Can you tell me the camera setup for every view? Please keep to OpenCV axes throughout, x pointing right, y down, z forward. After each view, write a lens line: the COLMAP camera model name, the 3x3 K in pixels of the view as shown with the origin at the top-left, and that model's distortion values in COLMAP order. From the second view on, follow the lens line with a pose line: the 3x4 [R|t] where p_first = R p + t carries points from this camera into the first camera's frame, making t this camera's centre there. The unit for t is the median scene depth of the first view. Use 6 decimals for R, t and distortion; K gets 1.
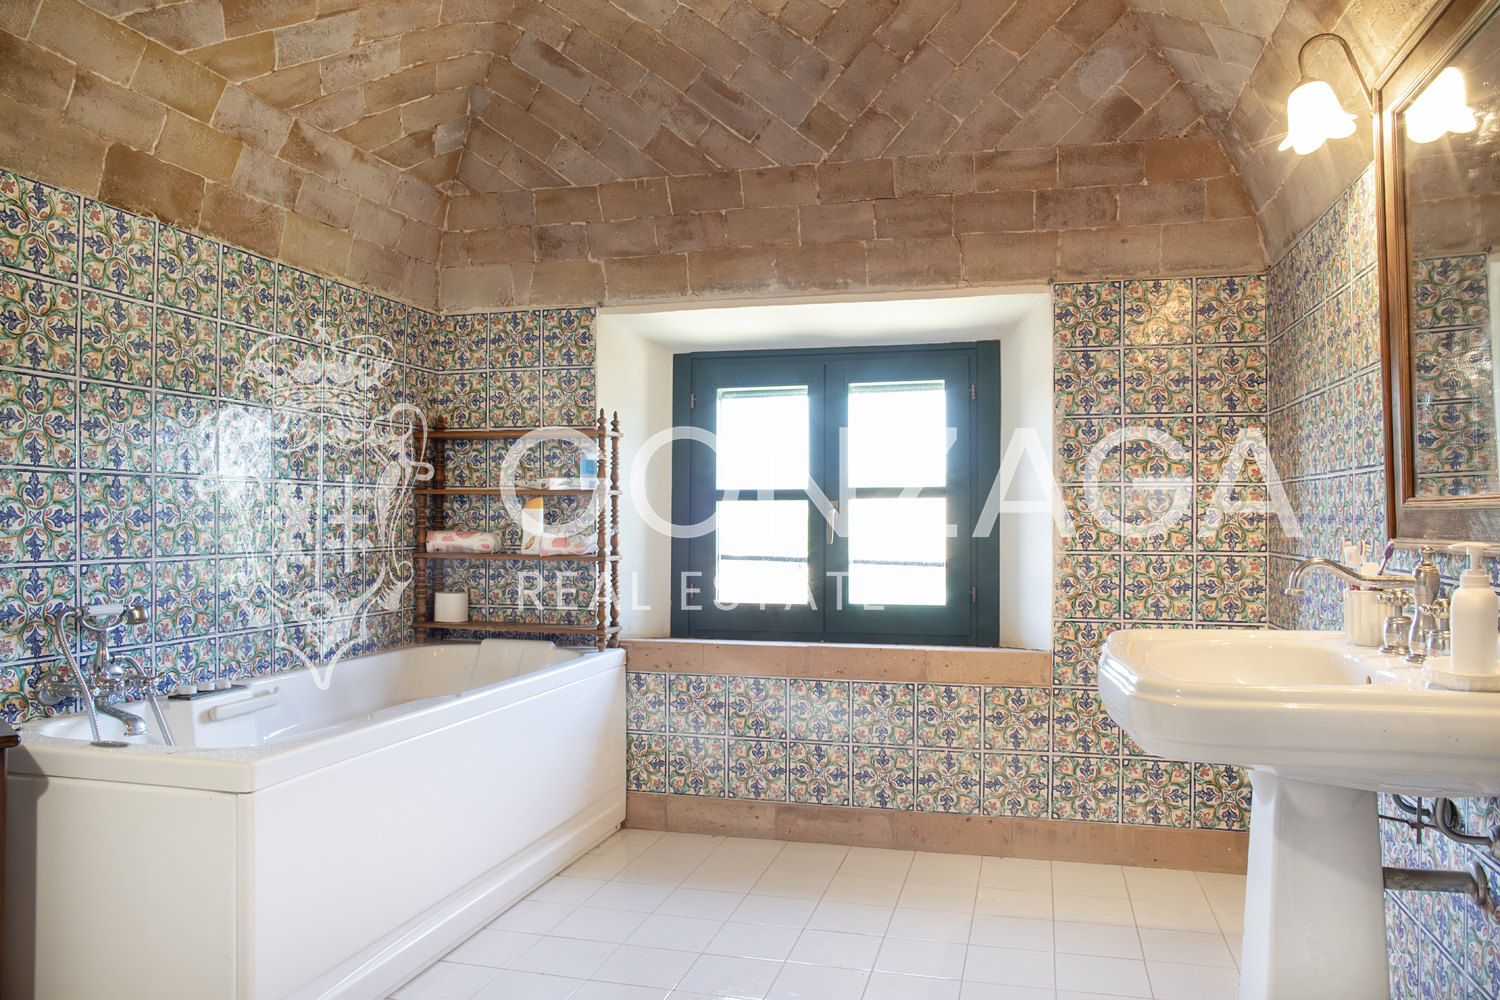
lens RADIAL K [[1045.9, 0, 737.6], [0, 1045.9, 580.8], [0, 0, 1]] dist [-0.048367, 0.000957]
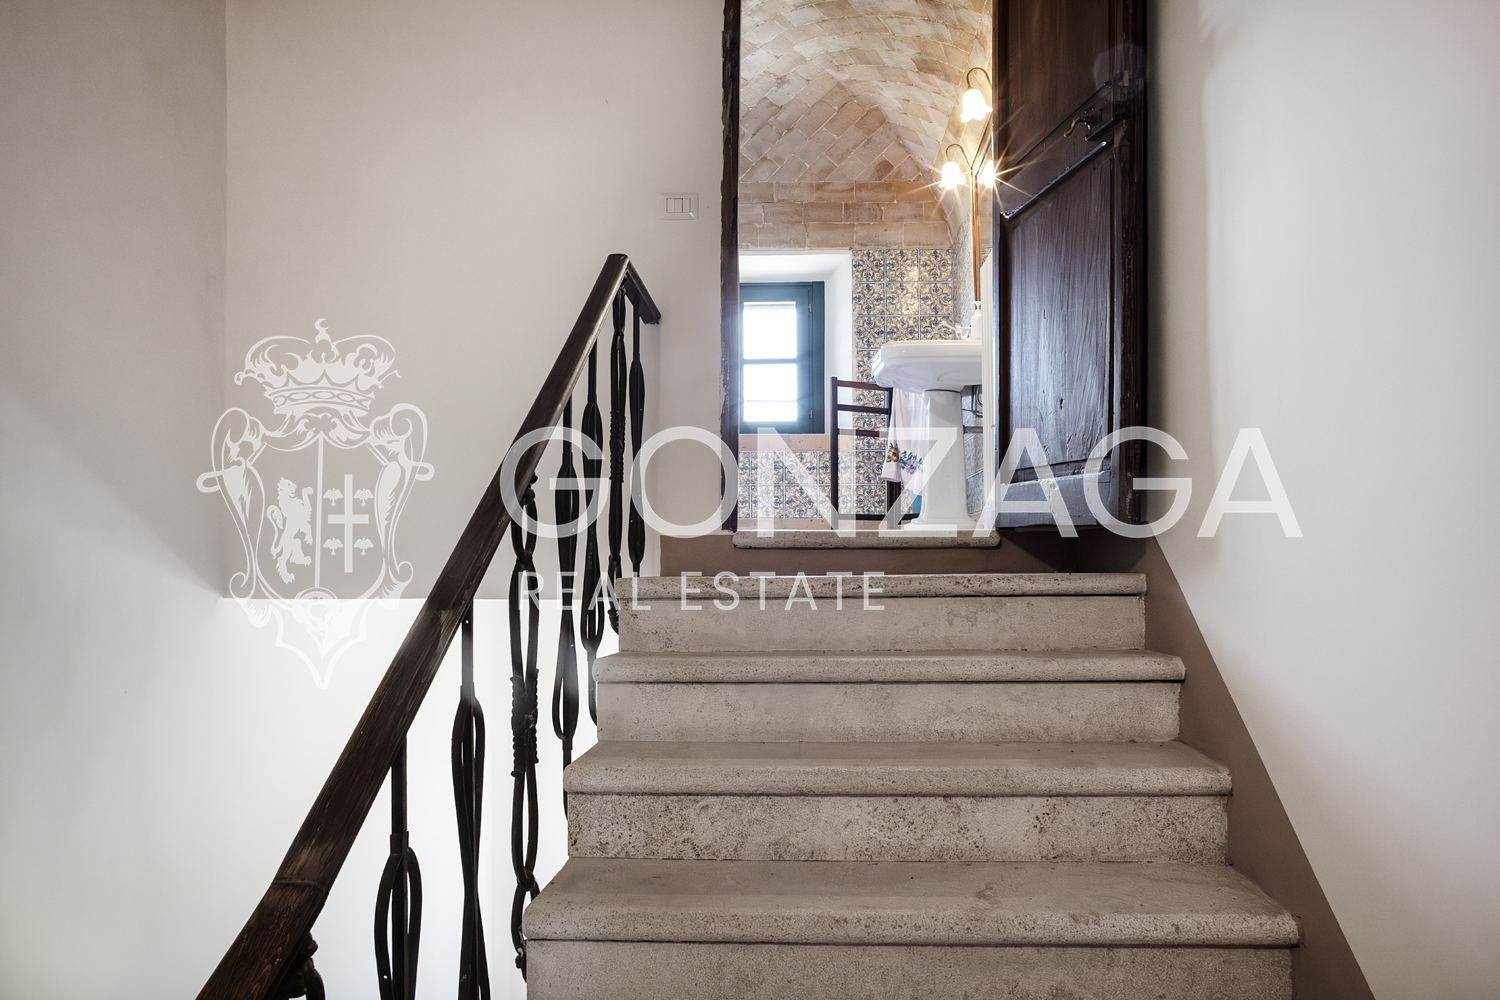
lens RADIAL K [[1045.9, 0, 737.6], [0, 1045.9, 580.8], [0, 0, 1]] dist [-0.048367, 0.000957]
pose [[0.981473, 0.002283, 0.191586, -0.301208], [0.002167, 0.999733, -0.023013, 0.405539], [-0.191588, 0.023002, 0.981206, -0.929945]]
